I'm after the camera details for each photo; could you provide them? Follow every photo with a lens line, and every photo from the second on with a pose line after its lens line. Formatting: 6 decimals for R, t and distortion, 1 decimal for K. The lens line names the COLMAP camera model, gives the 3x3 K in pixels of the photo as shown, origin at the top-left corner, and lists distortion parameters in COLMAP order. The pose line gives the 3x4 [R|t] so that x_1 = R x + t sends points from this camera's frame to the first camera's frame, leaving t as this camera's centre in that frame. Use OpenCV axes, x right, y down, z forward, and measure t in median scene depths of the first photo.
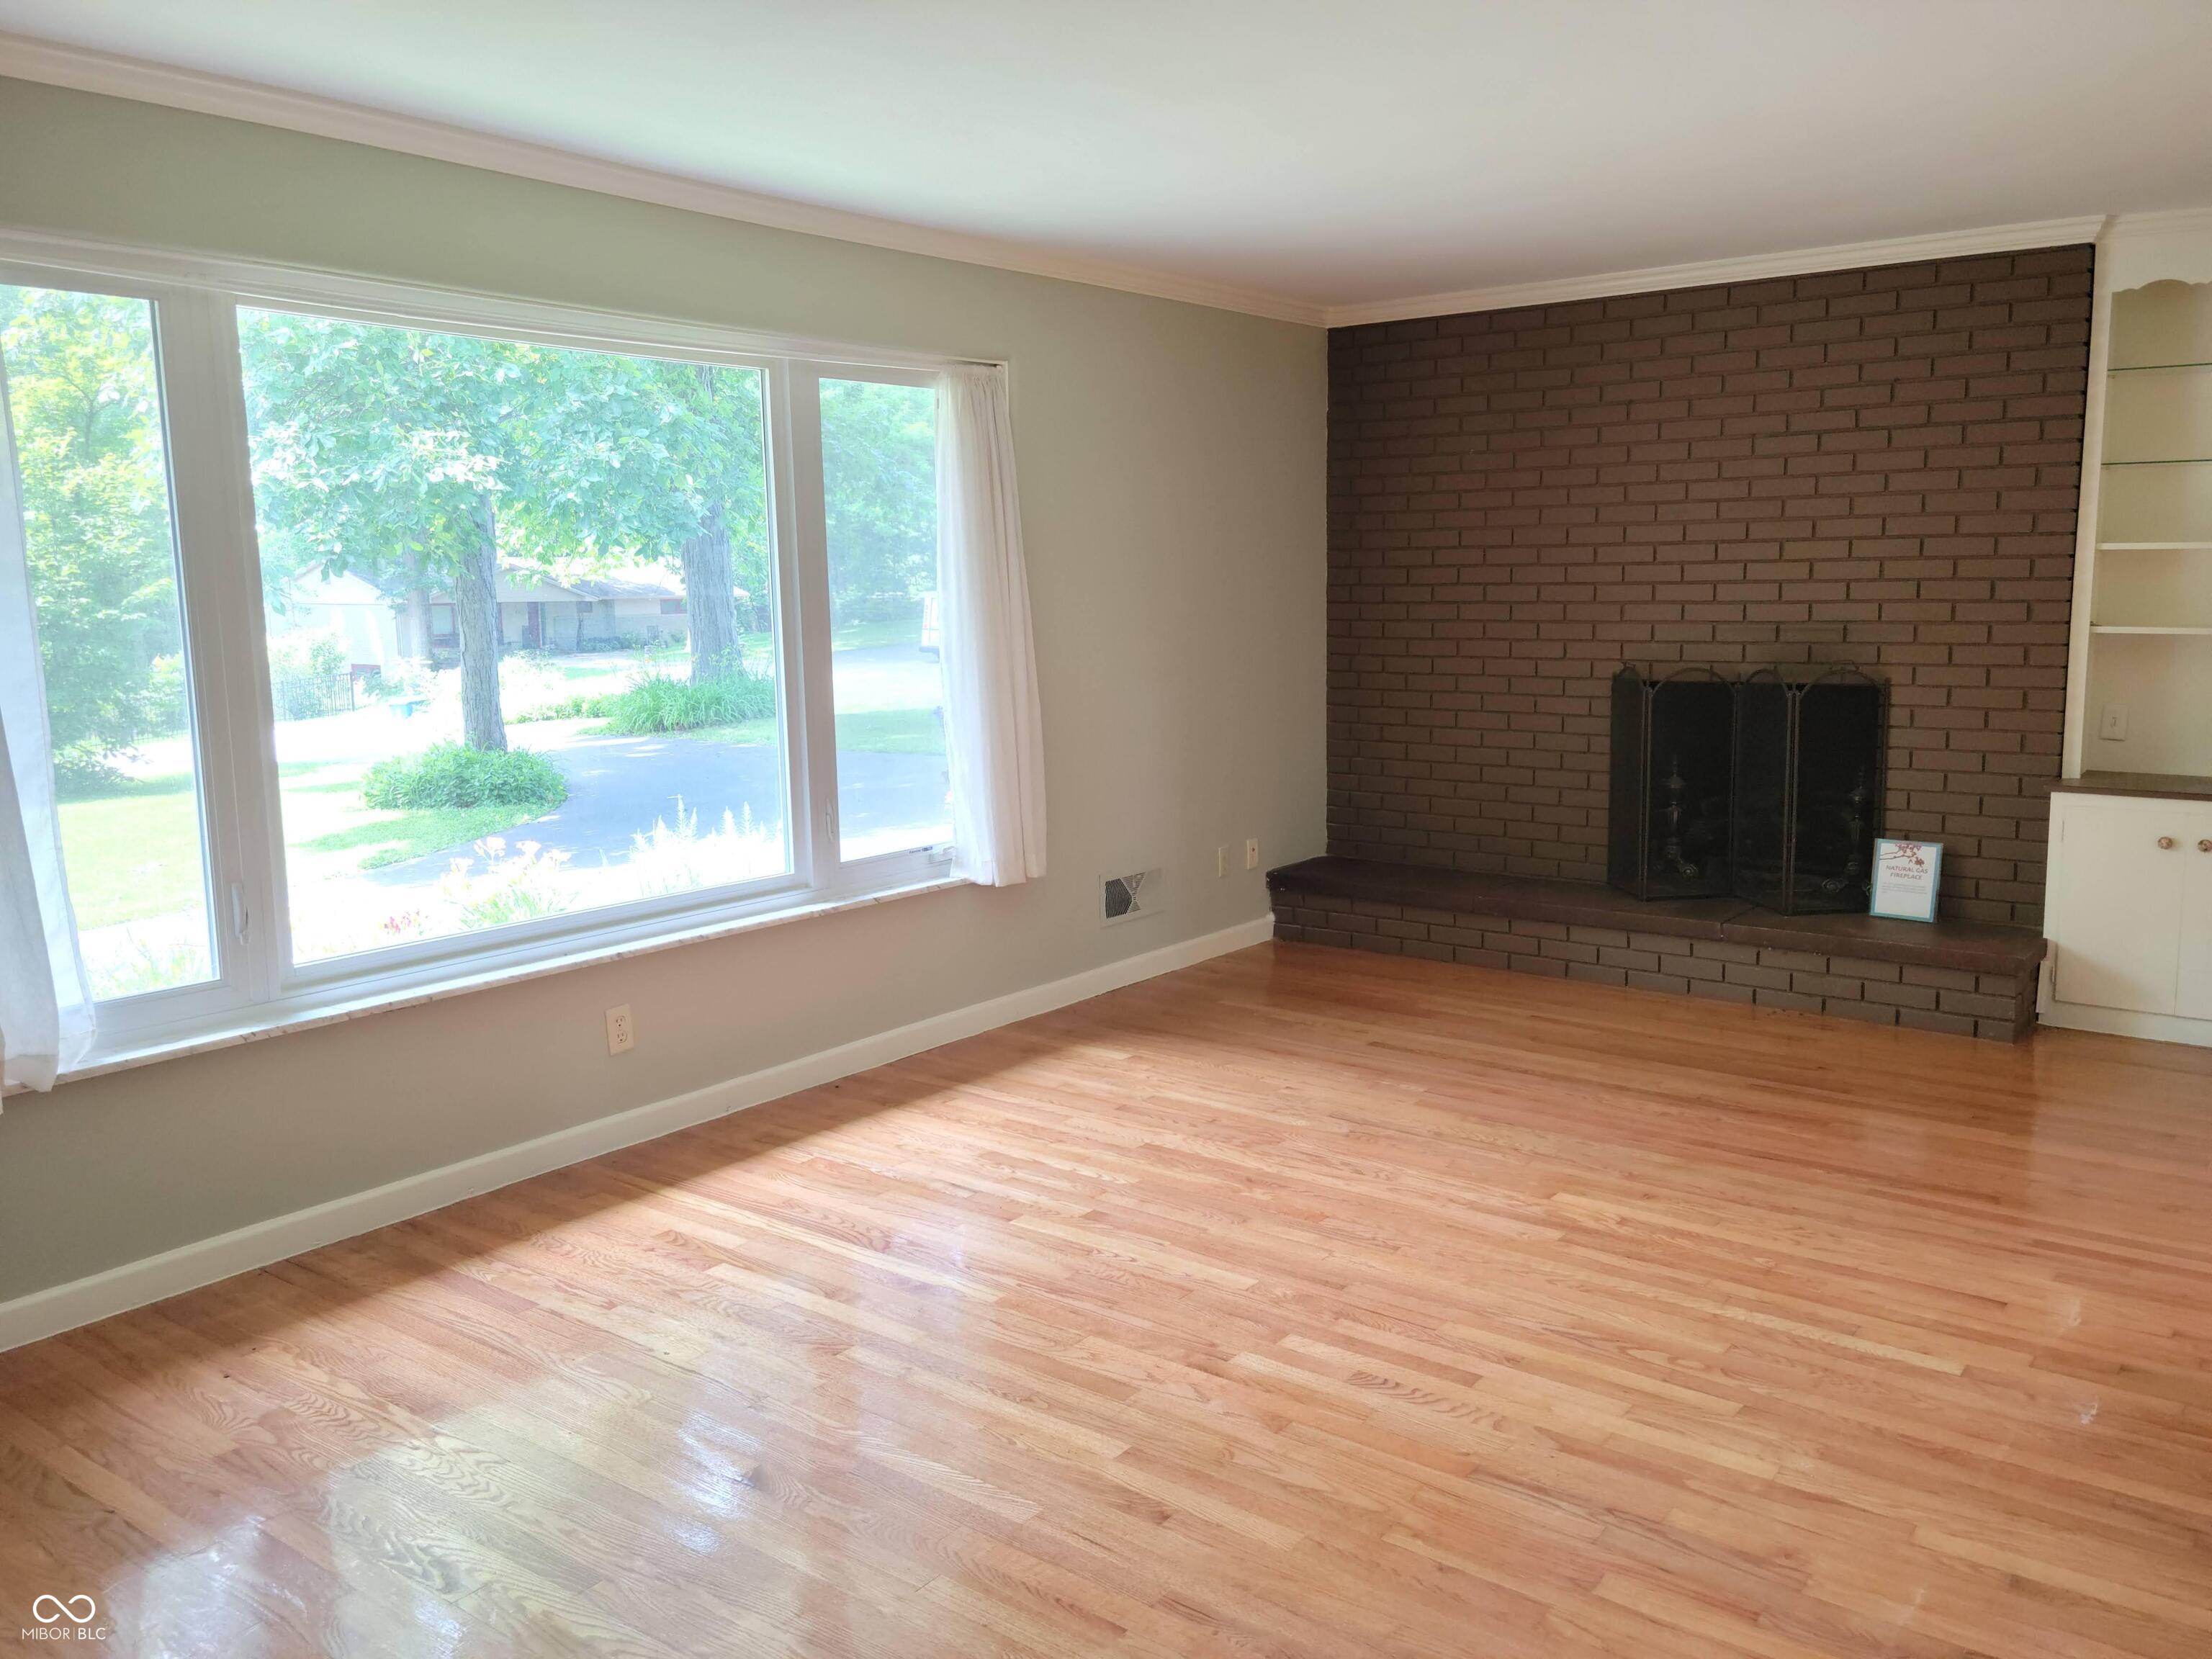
lens RADIAL K [[1774.8, 0, 1105.7], [0, 1774.8, 821.1], [0, 0, 1]] dist [0.080772, -0.069945]
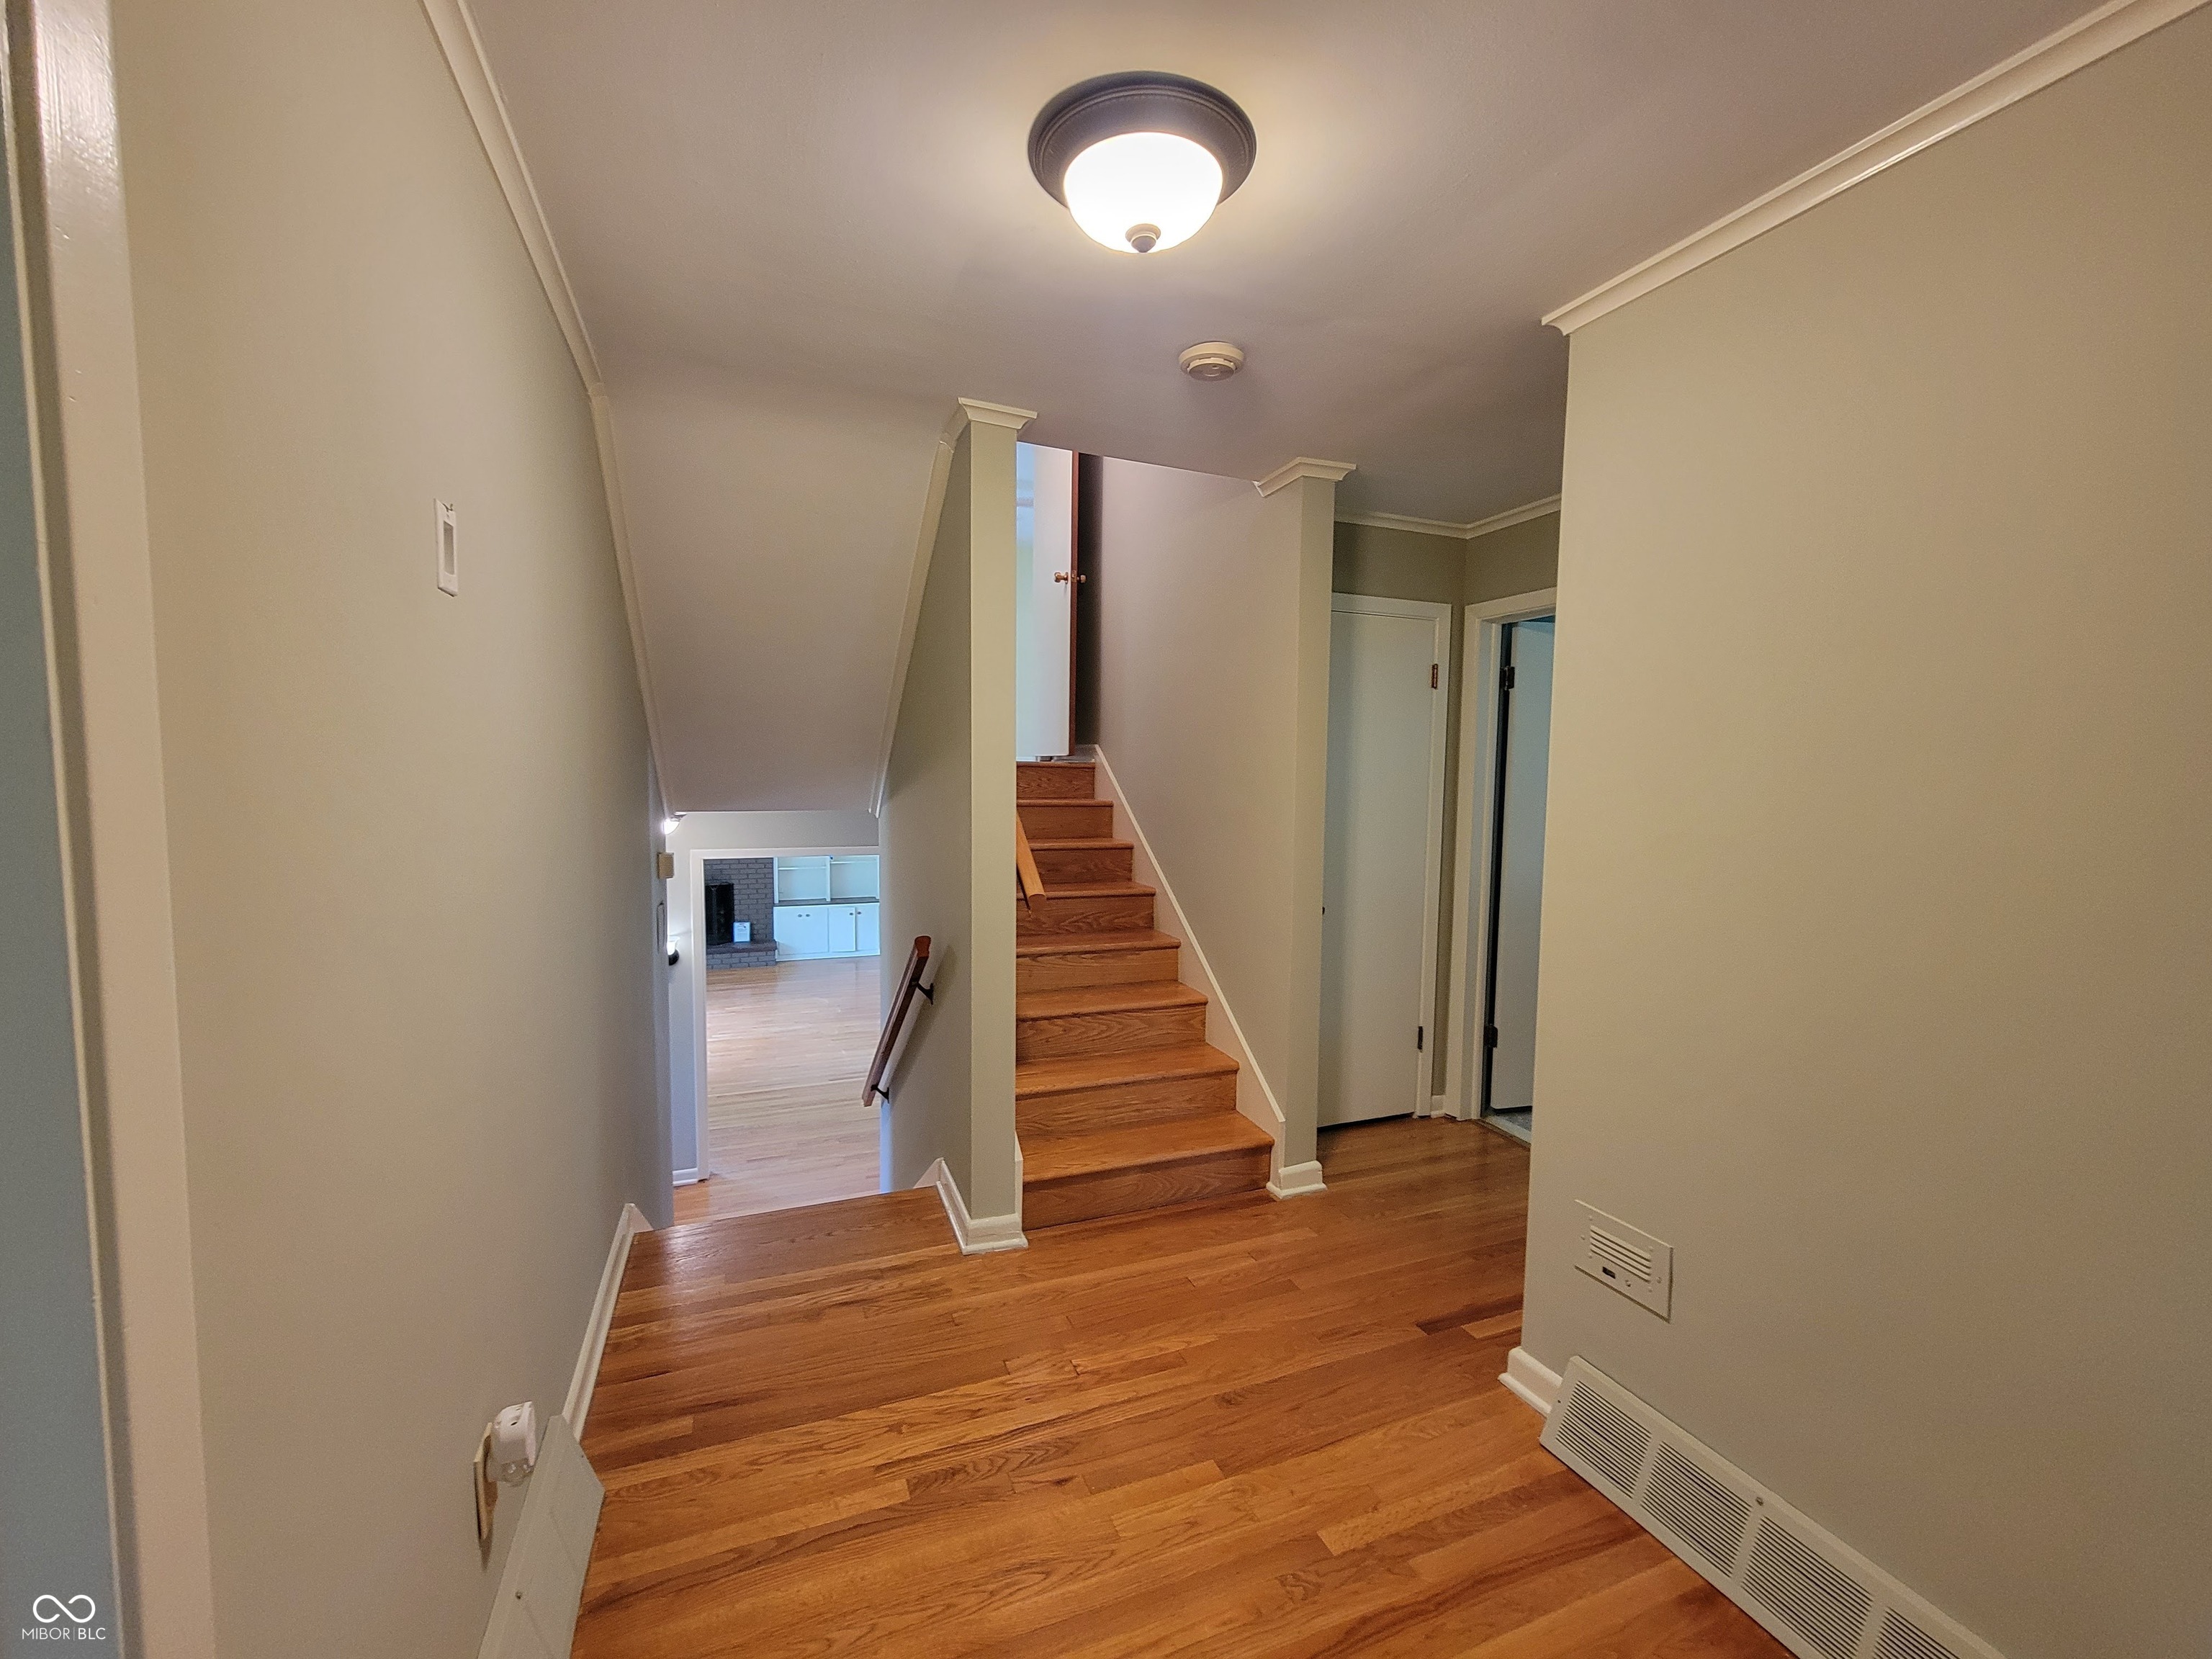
lens RADIAL K [[906.9, 0, 1107.1], [0, 906.9, 826.6], [0, 0, 1]] dist [-0.001594, -0.000107]
pose [[0.506980, -0.033898, 0.861291, -1.051615], [0.103293, 0.994415, -0.021663, -0.087665], [-0.855747, 0.099948, 0.507650, -0.908907]]
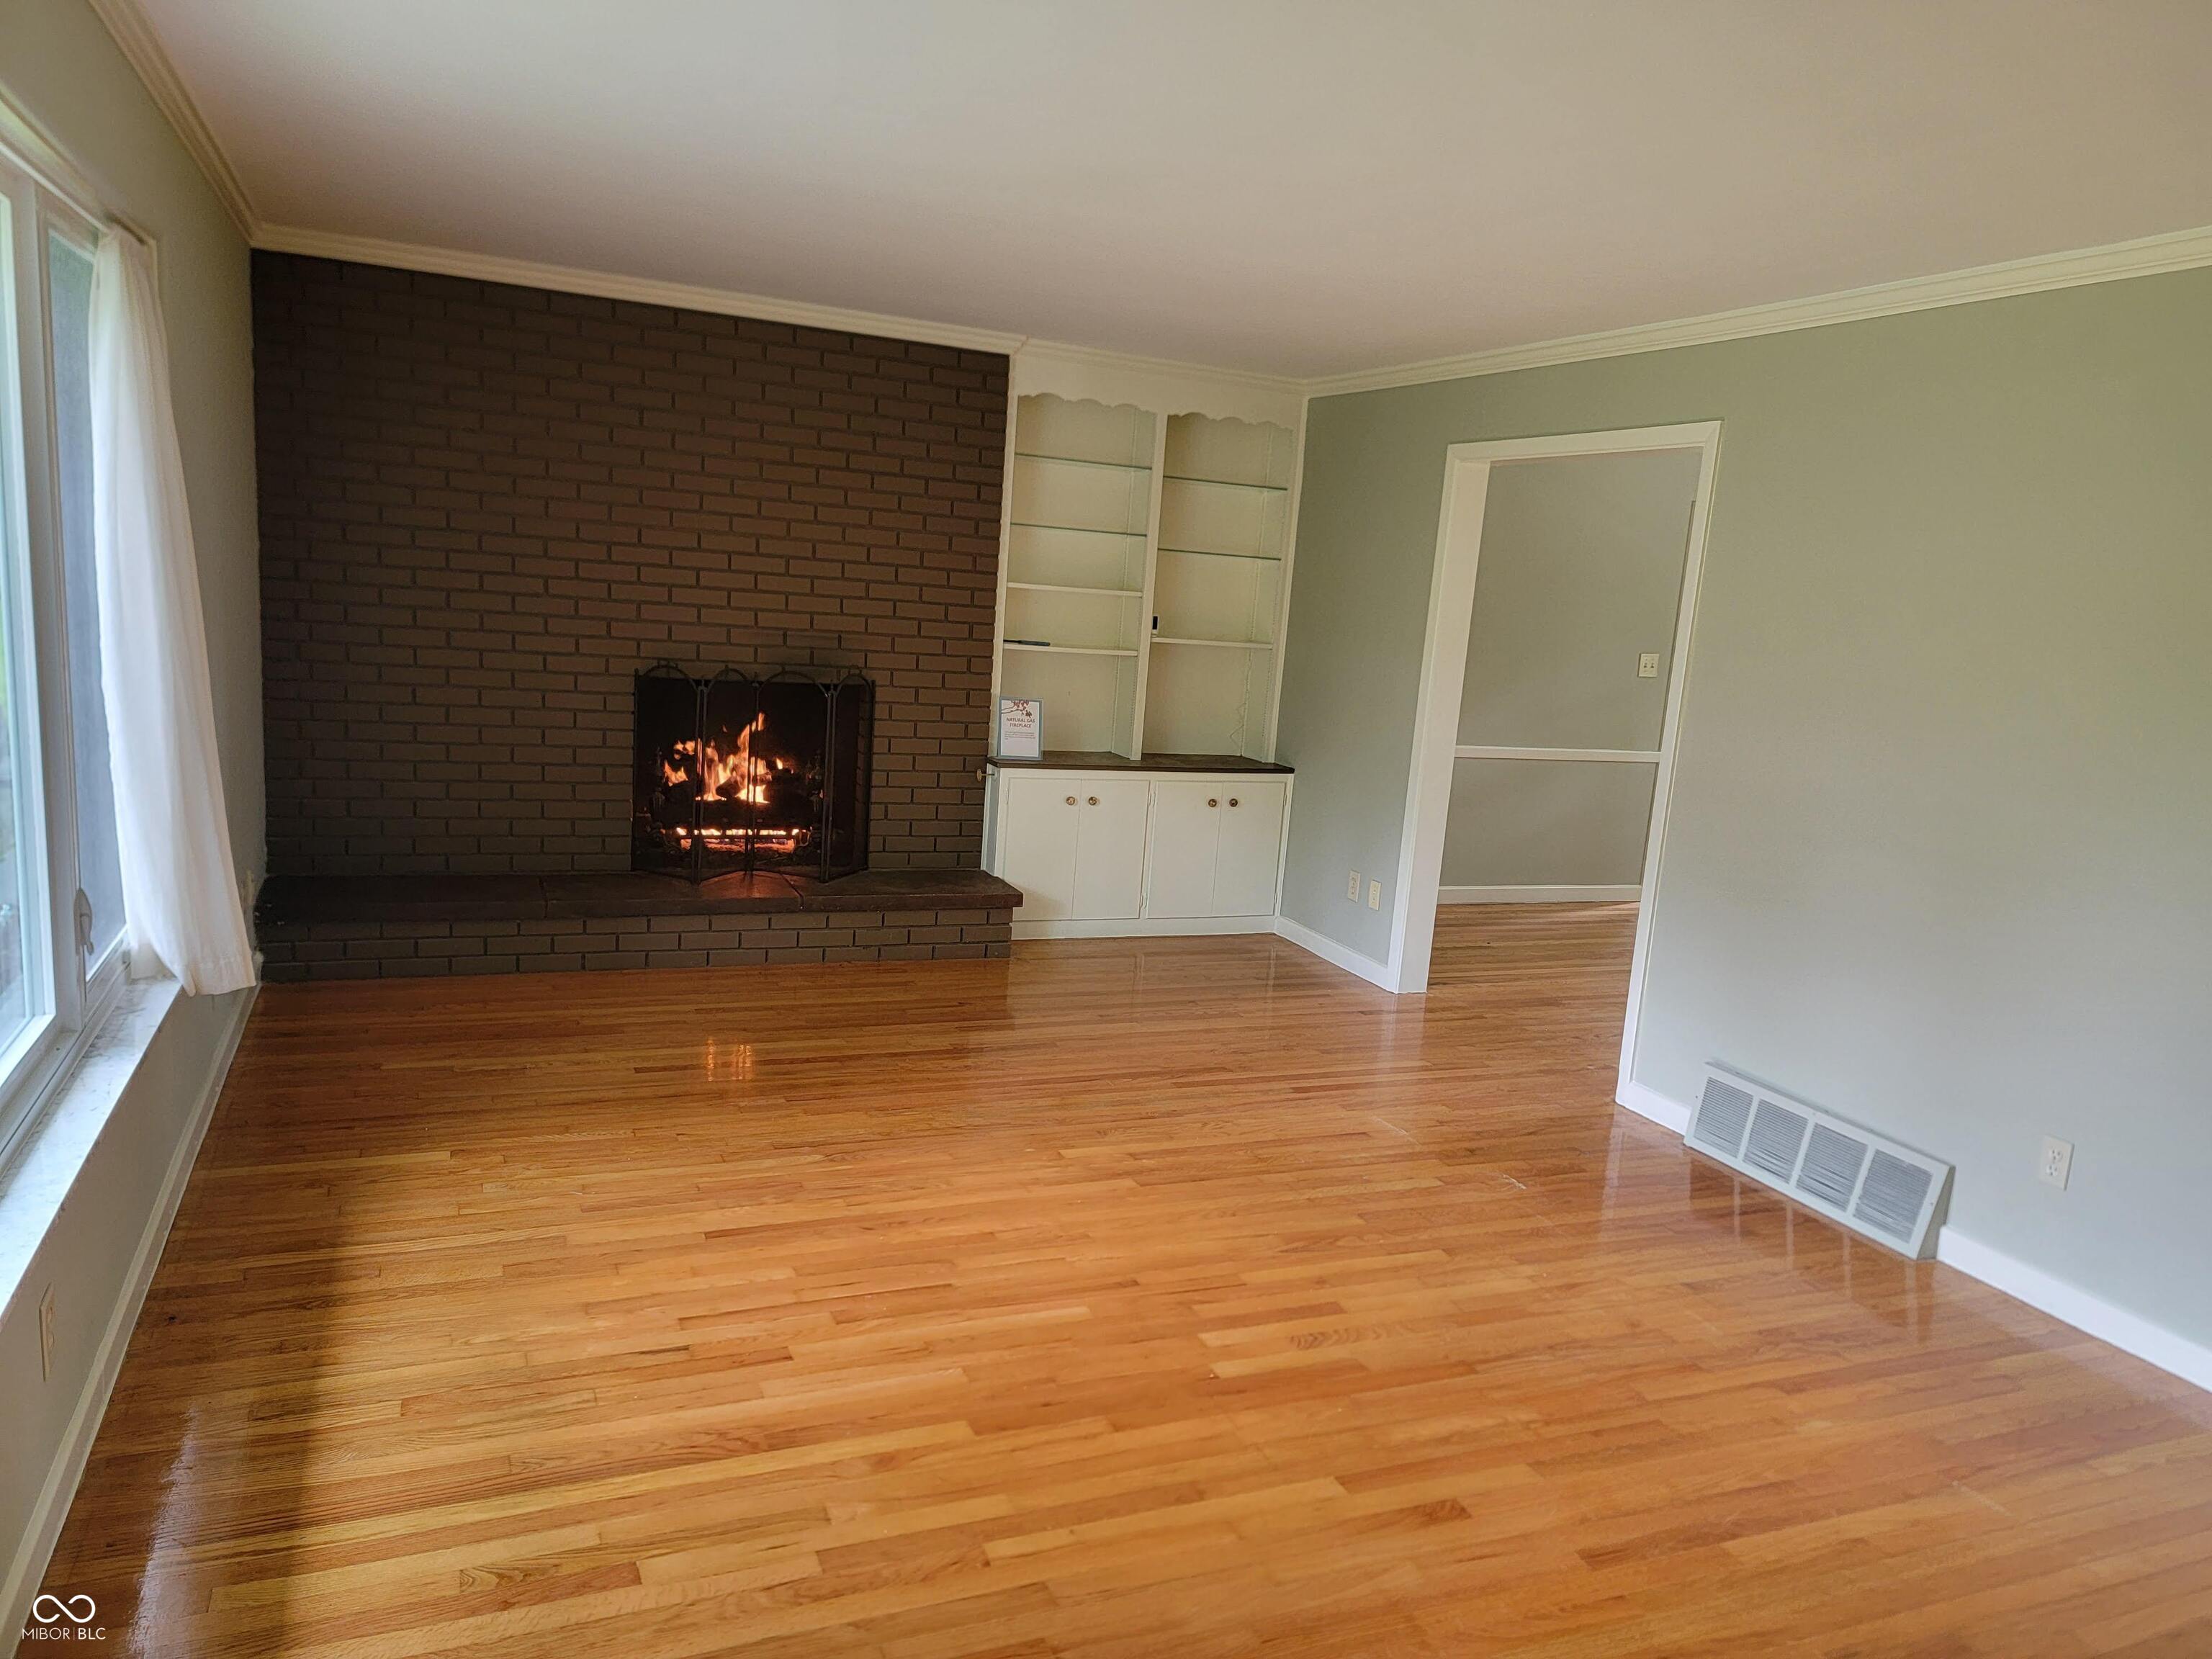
lens RADIAL K [[1557.8, 0, 1104.8], [0, 1557.8, 840.1], [0, 0, 1]] dist [0.052840, -0.007325]
pose [[0.481327, -0.097165, 0.871139, -0.500209], [0.046984, 0.995268, 0.085050, -0.063836], [-0.875281, -0.000007, 0.483615, 0.416538]]
